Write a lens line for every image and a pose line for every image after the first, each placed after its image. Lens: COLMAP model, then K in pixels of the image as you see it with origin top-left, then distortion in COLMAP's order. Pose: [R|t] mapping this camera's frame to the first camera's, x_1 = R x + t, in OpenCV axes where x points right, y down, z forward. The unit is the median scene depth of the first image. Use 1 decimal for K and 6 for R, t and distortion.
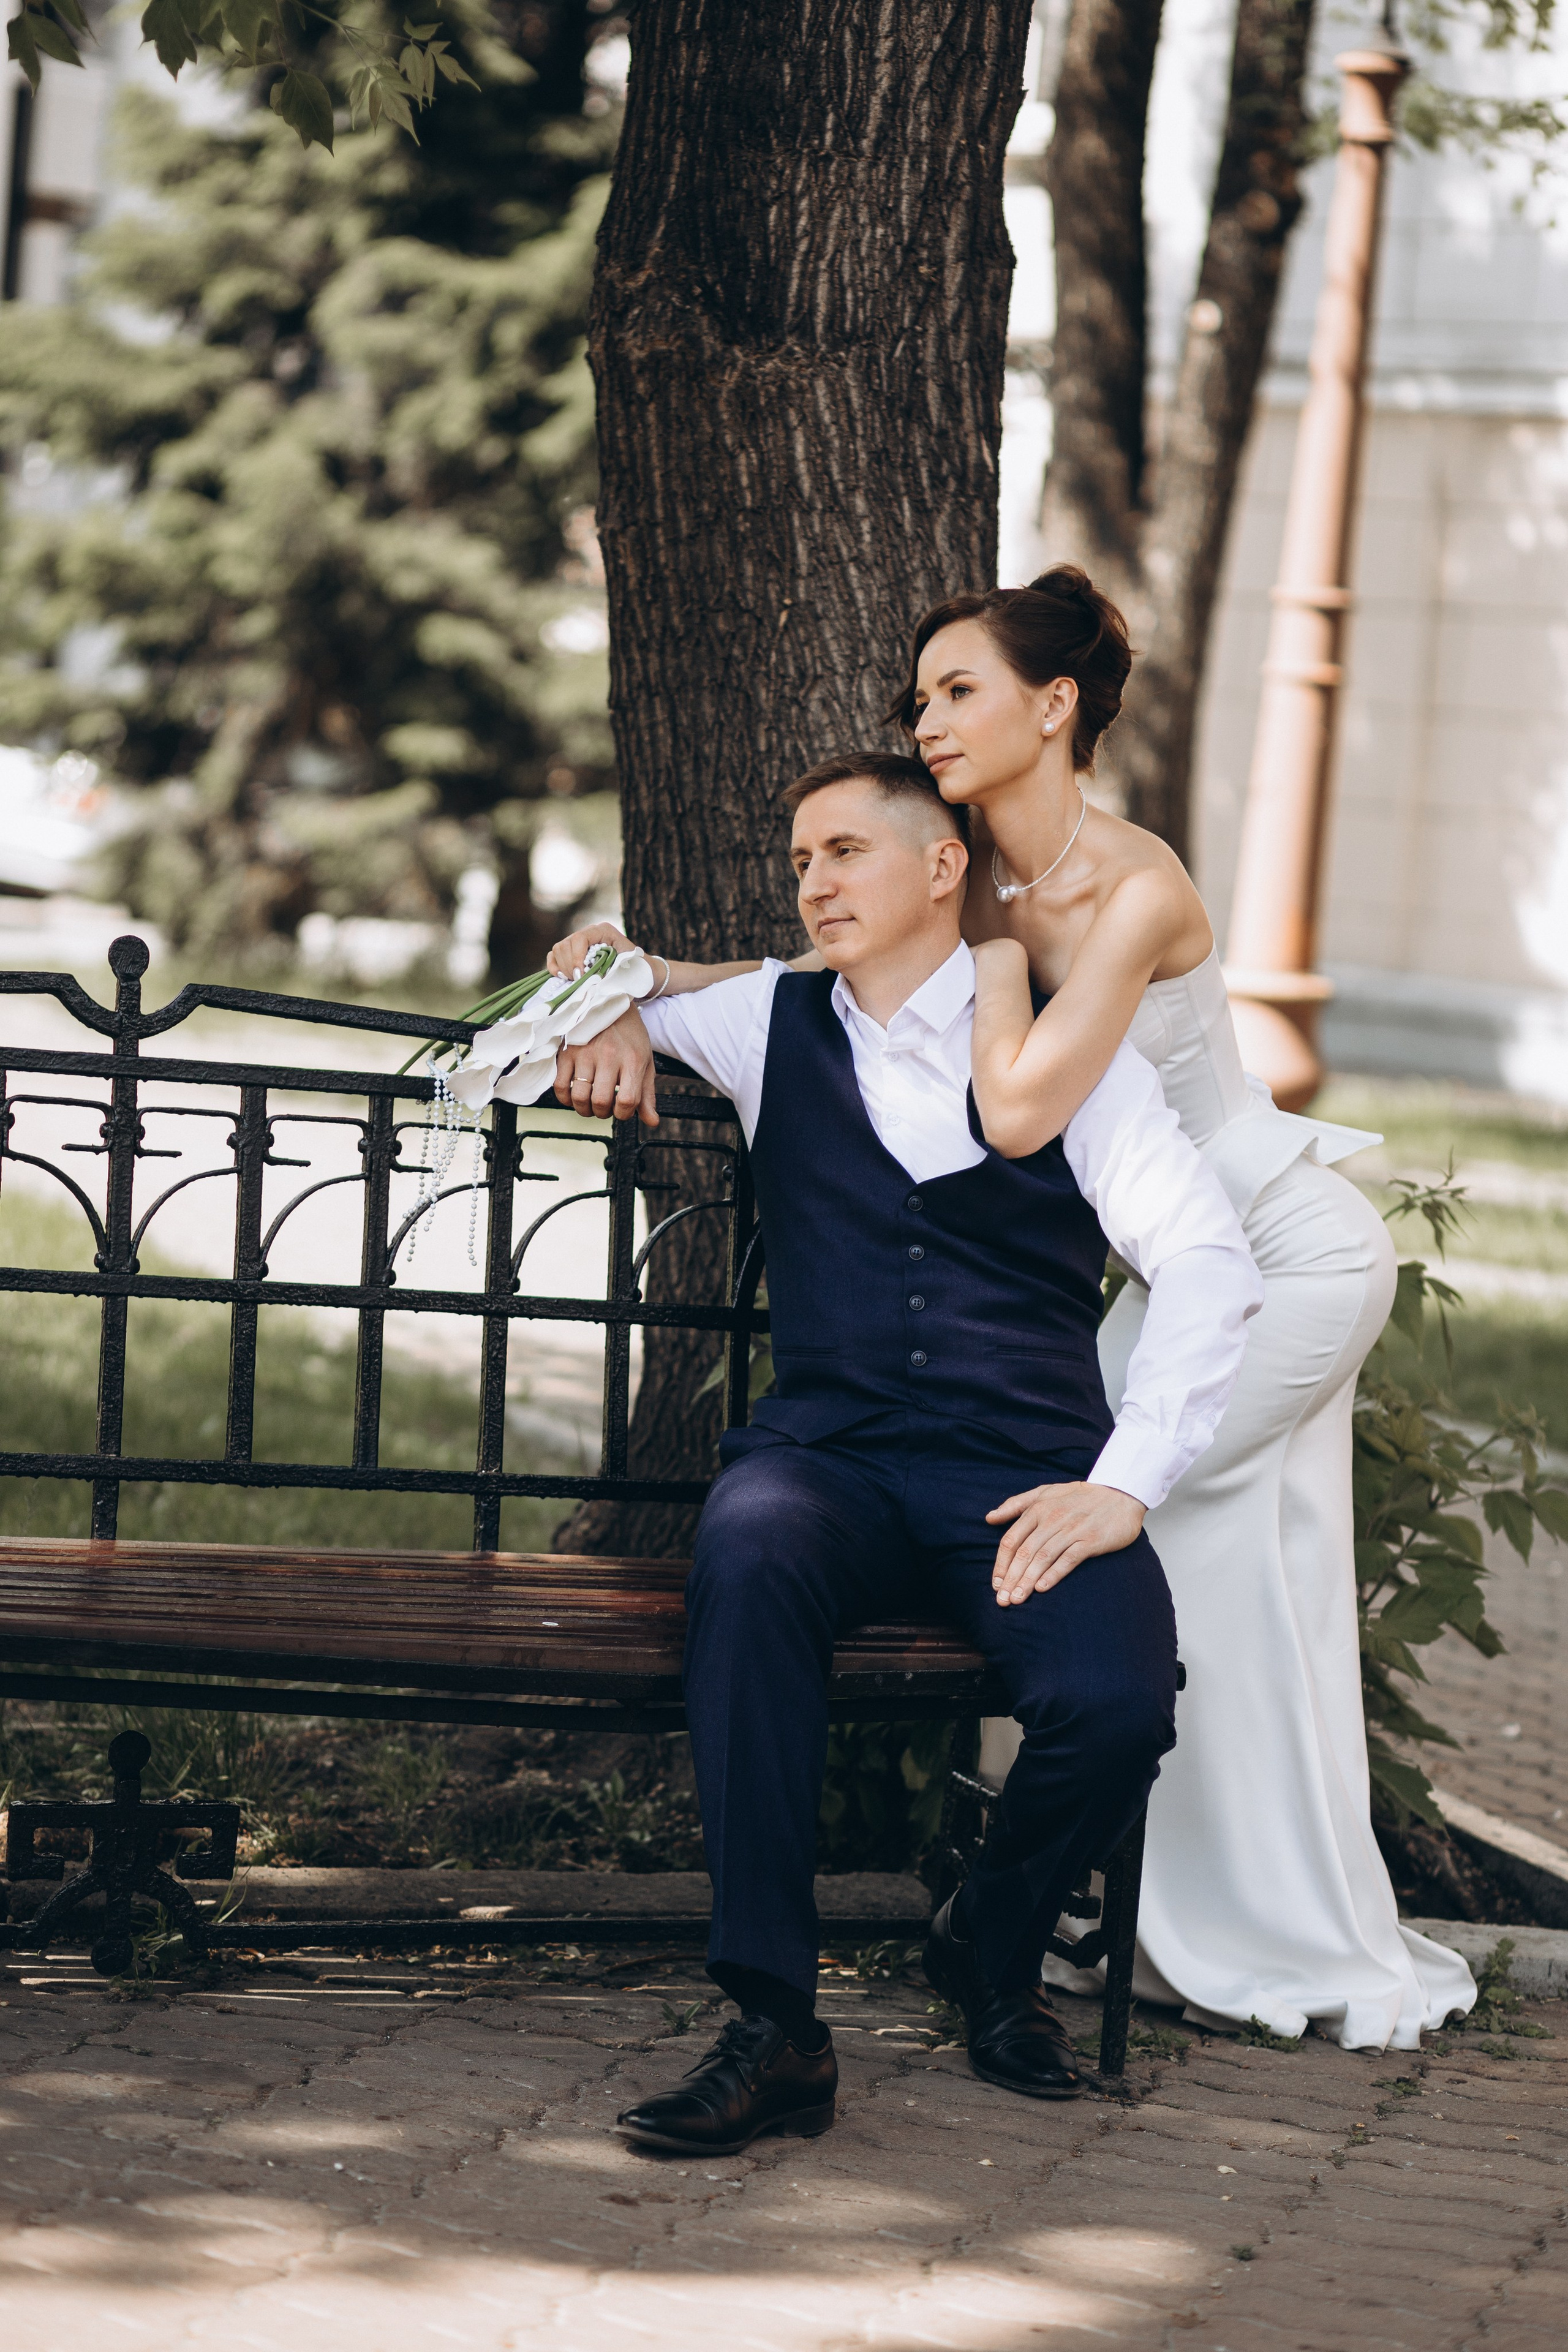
lens RADIAL K [[6886.0, 0, 784.0], [0, 6886.0, 1176.0], [0, 0, 1]] dist [1.041371, -14.684978]
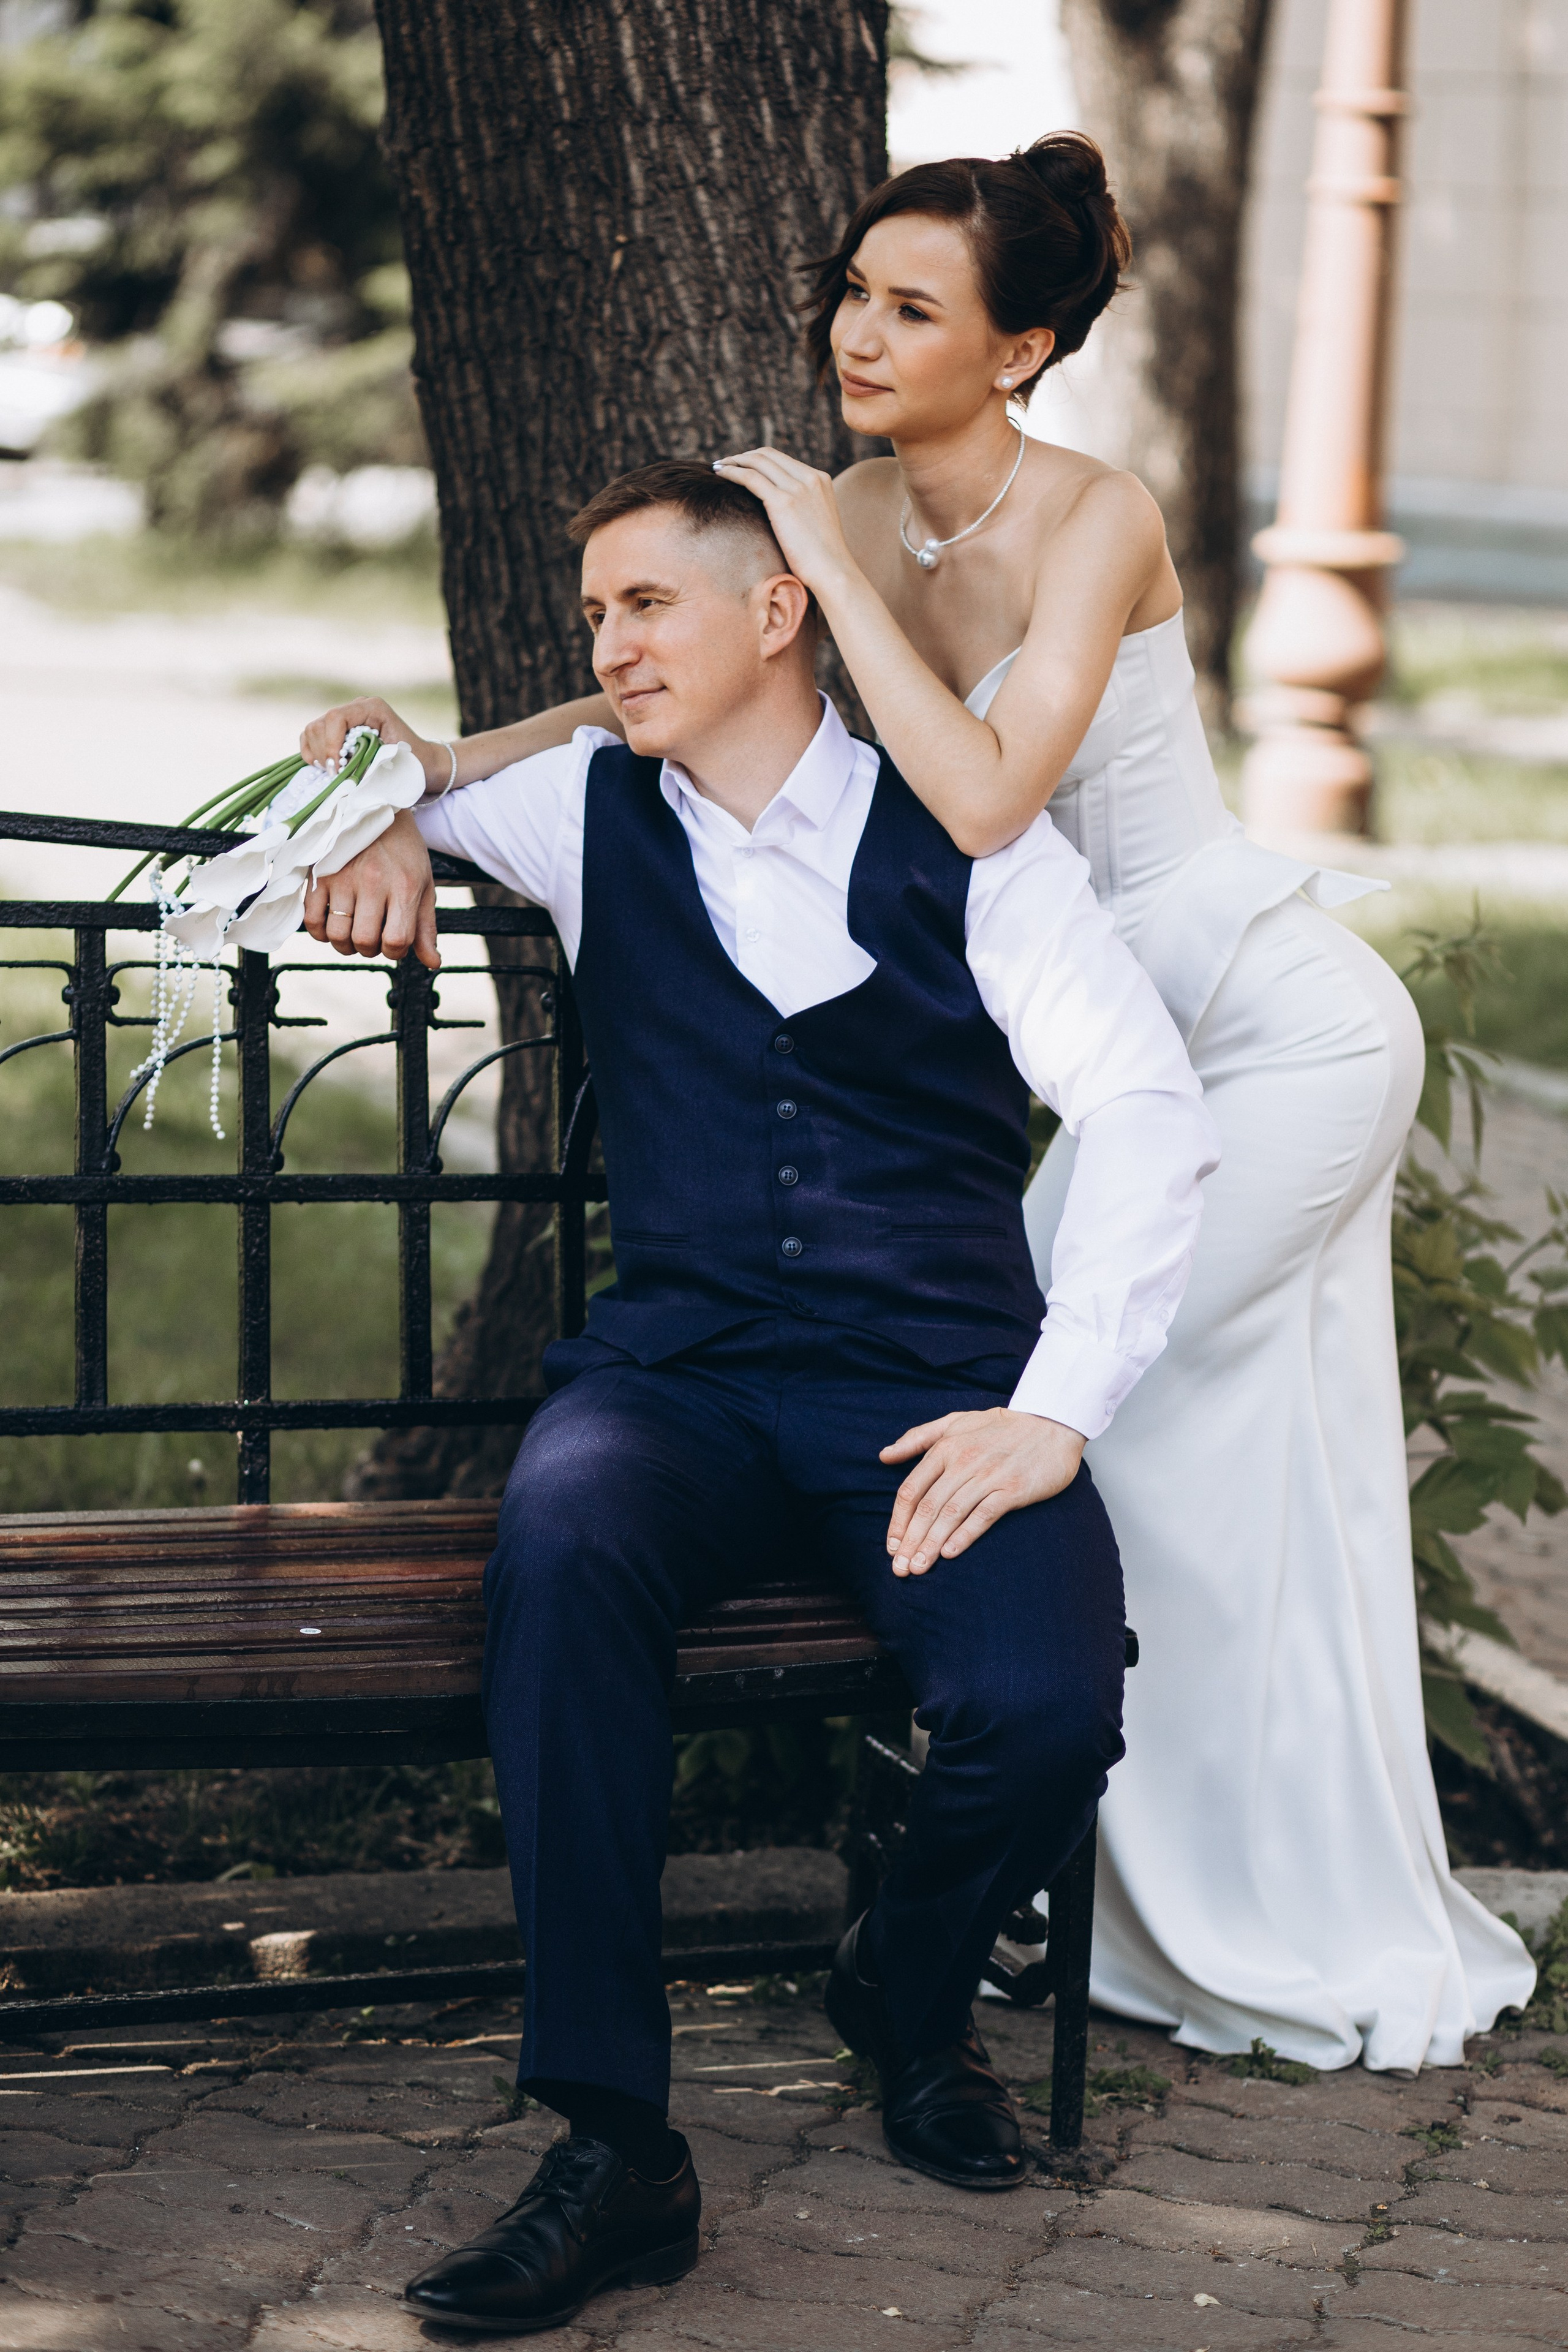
lens RADIAL K [[6886.0, 0, 784.0], [0, 6886.0, 1176.0], [0, 0, 1]] dist [1.041371, -14.684978]
pose [[0.998936, -0.040067, -0.022840, 0.033020], [0.041734, 0.996086, 0.077916, -0.037624], [0.019628, -0.078787, 0.996698, 0.196690]]
